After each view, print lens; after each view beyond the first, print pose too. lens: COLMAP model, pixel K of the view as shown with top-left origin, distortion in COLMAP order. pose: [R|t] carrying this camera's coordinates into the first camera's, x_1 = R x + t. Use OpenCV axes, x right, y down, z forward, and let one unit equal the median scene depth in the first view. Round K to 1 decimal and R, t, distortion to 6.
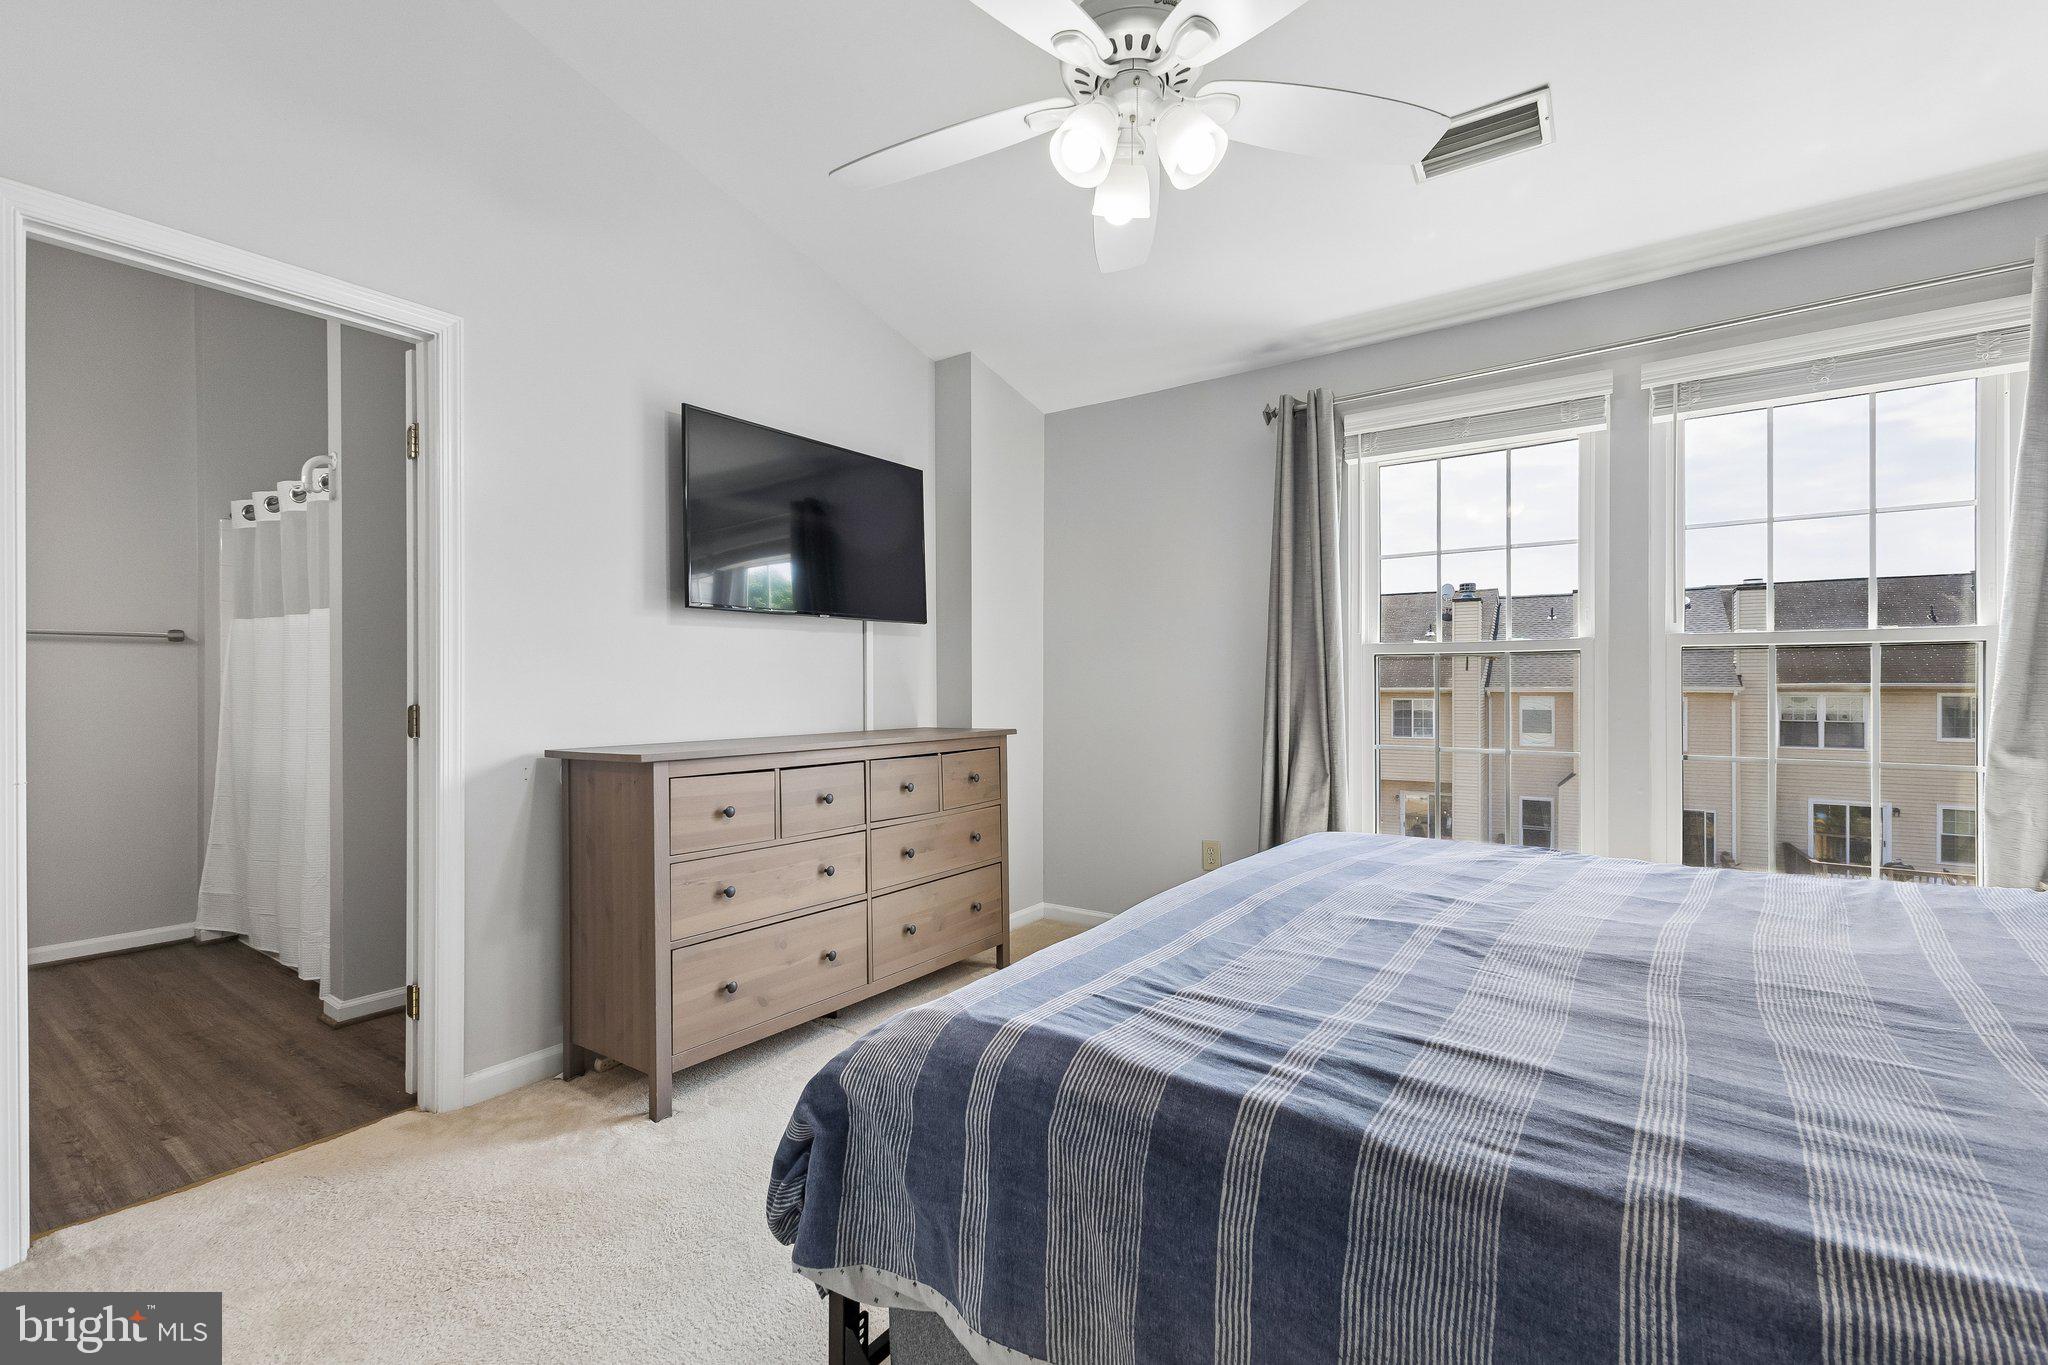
lens RADIAL K [[893.8, 0, 1036.9], [0, 893.8, 688.6], [0, 0, 1]] dist [0.005664, -0.000575]
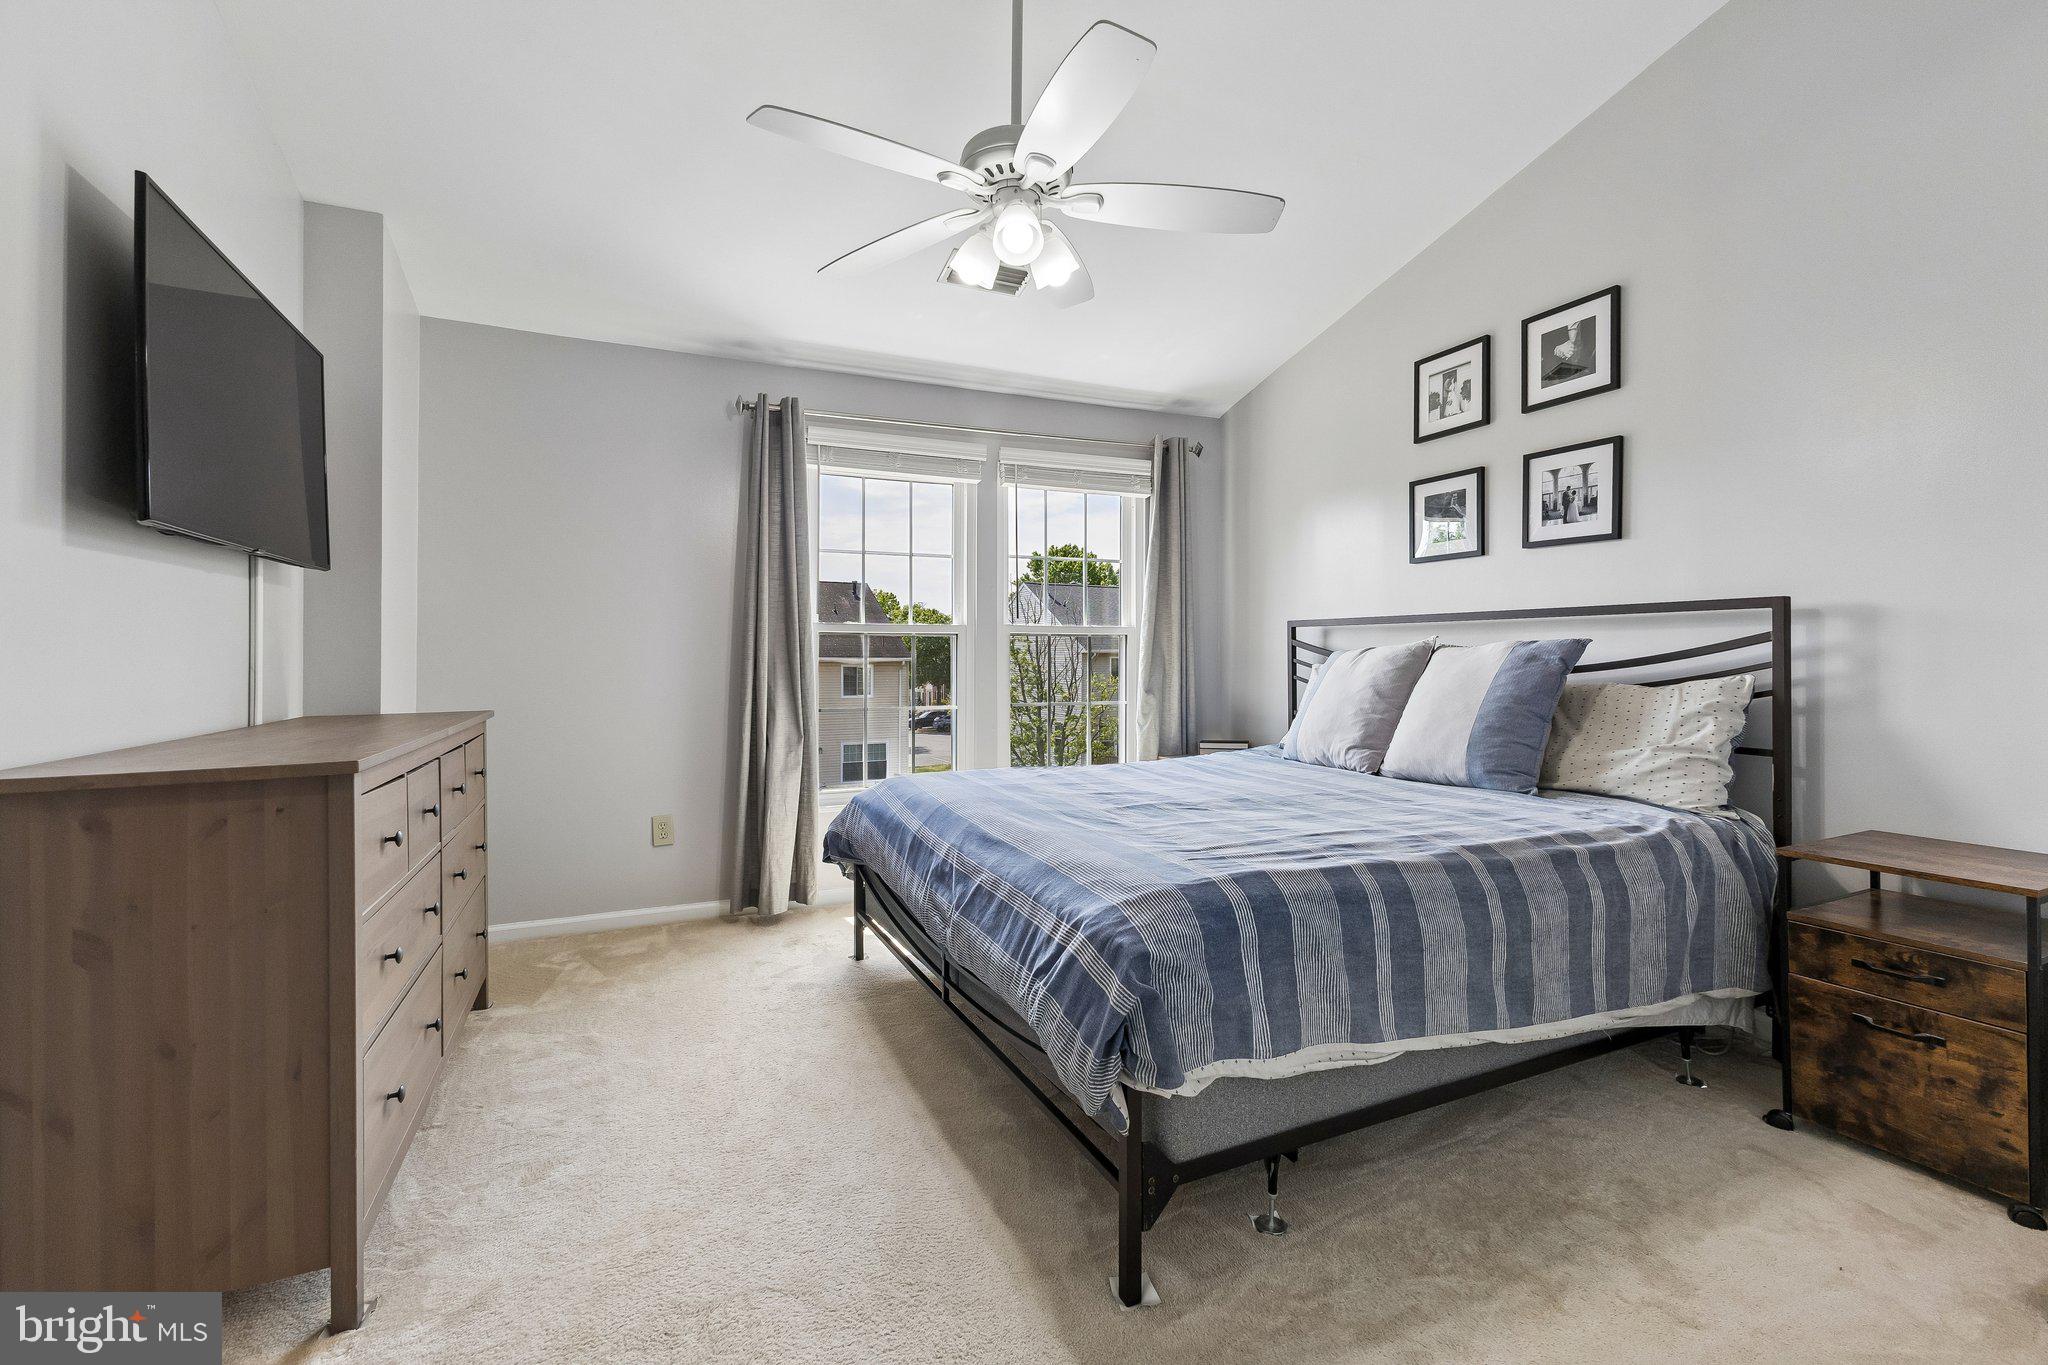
lens RADIAL K [[893.8, 0, 1015.5], [0, 893.8, 660.8], [0, 0, 1]] dist [0.005664, -0.000575]
pose [[0.507687, 0.000023, 0.861541, -0.517820], [0.003372, 0.999992, -0.002014, 0.003089], [-0.861535, 0.003928, 0.507683, 0.178904]]
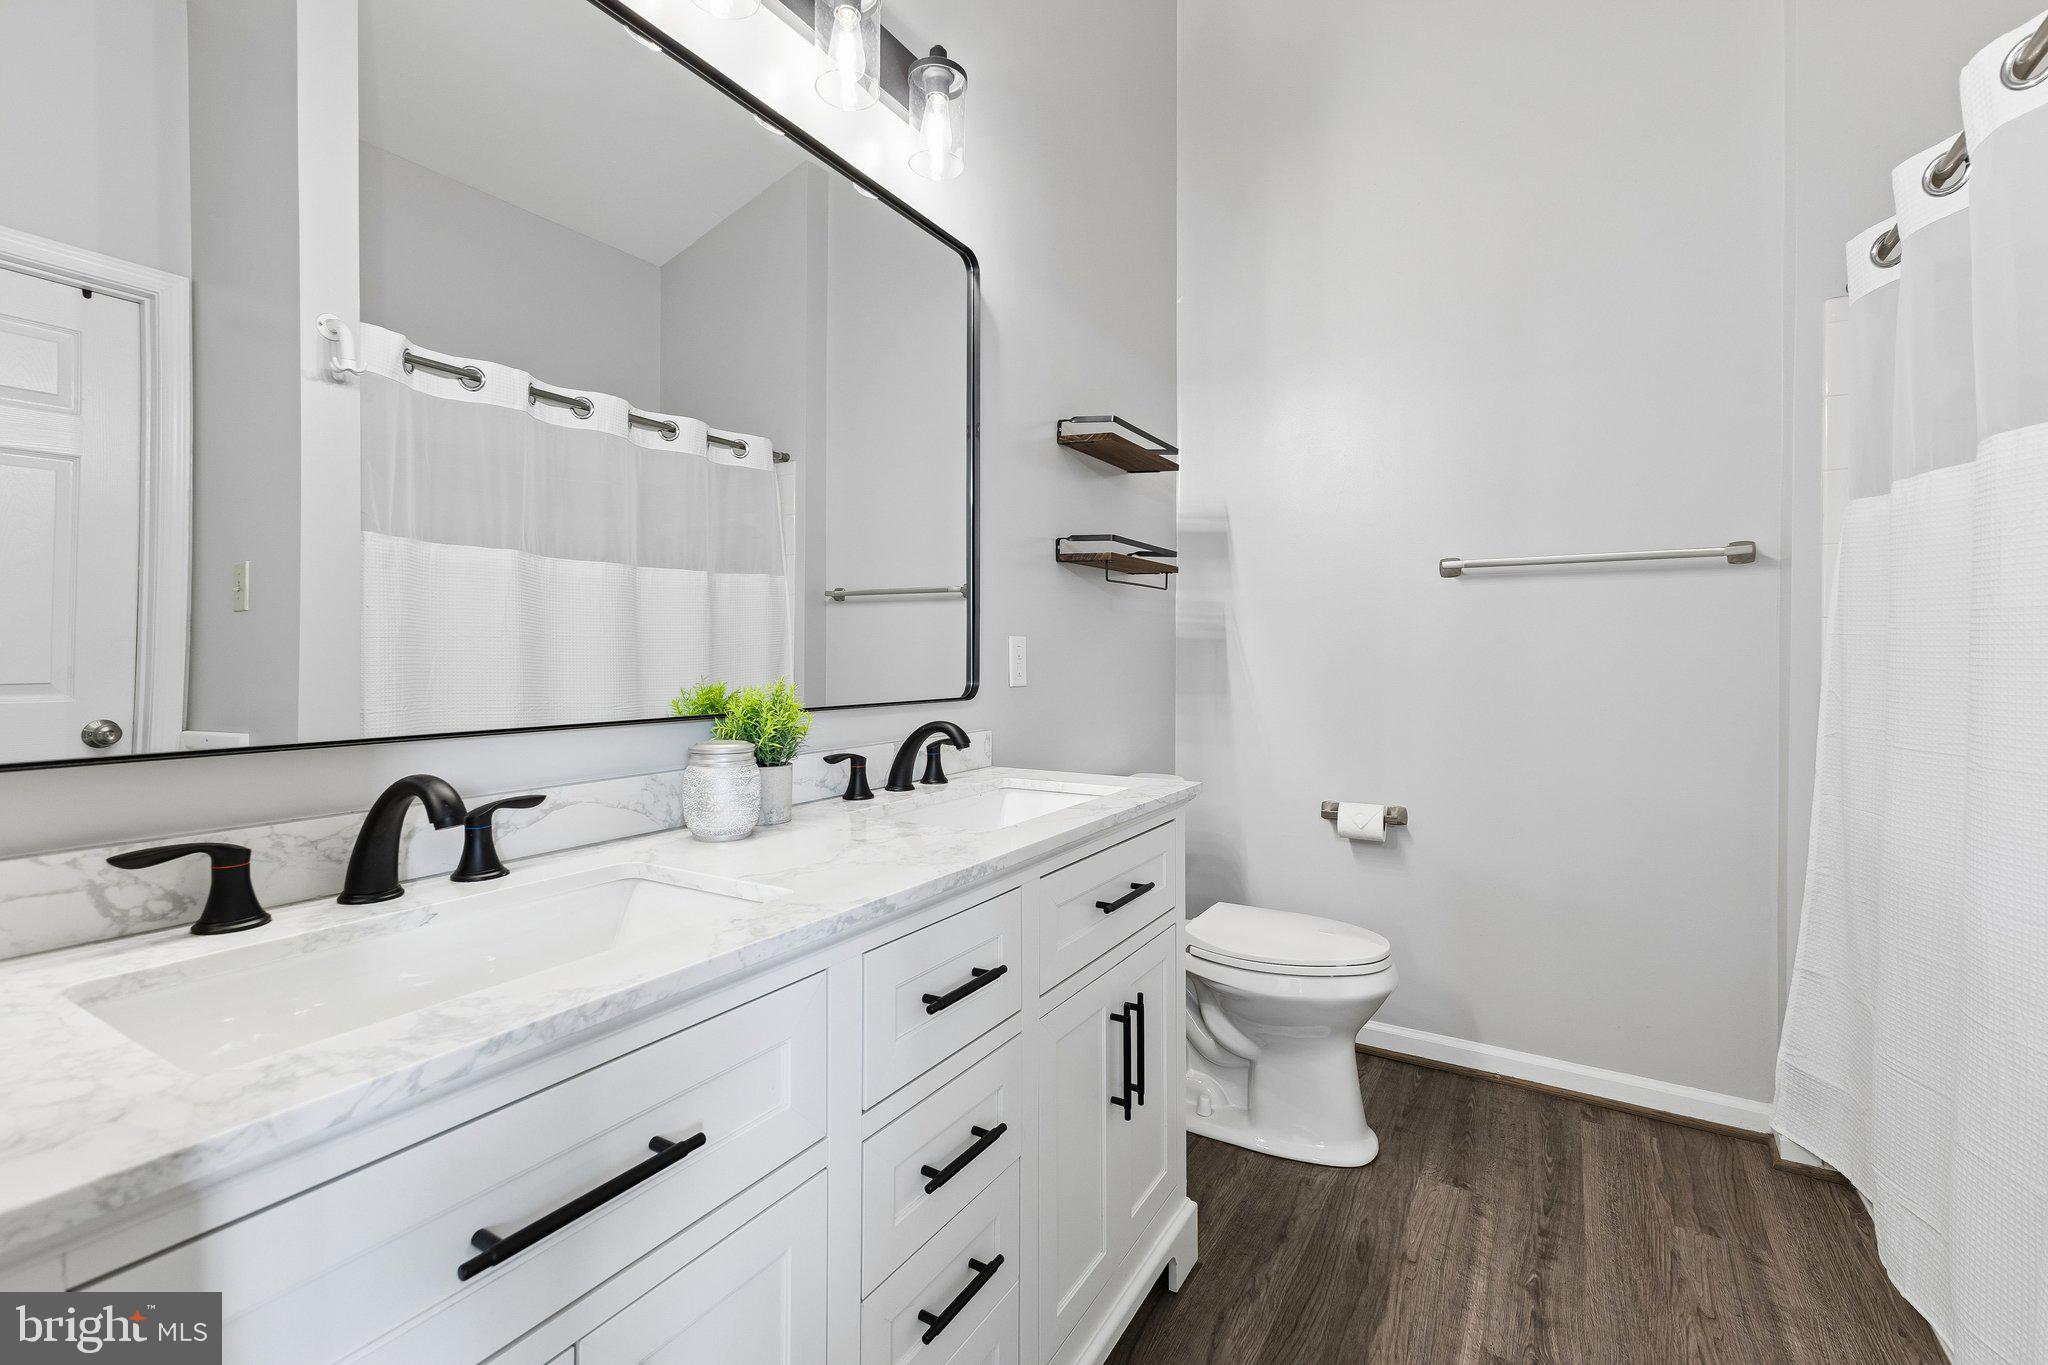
lens RADIAL K [[893.8, 0, 1037.7], [0, 893.8, 664.0], [0, 0, 1]] dist [0.005664, -0.000575]
pose [[0.105836, 0.005590, -0.994368, -0.599872], [-0.001972, 0.999983, 0.005411, 0.007383], [0.994382, 0.001389, 0.105845, 0.670647]]
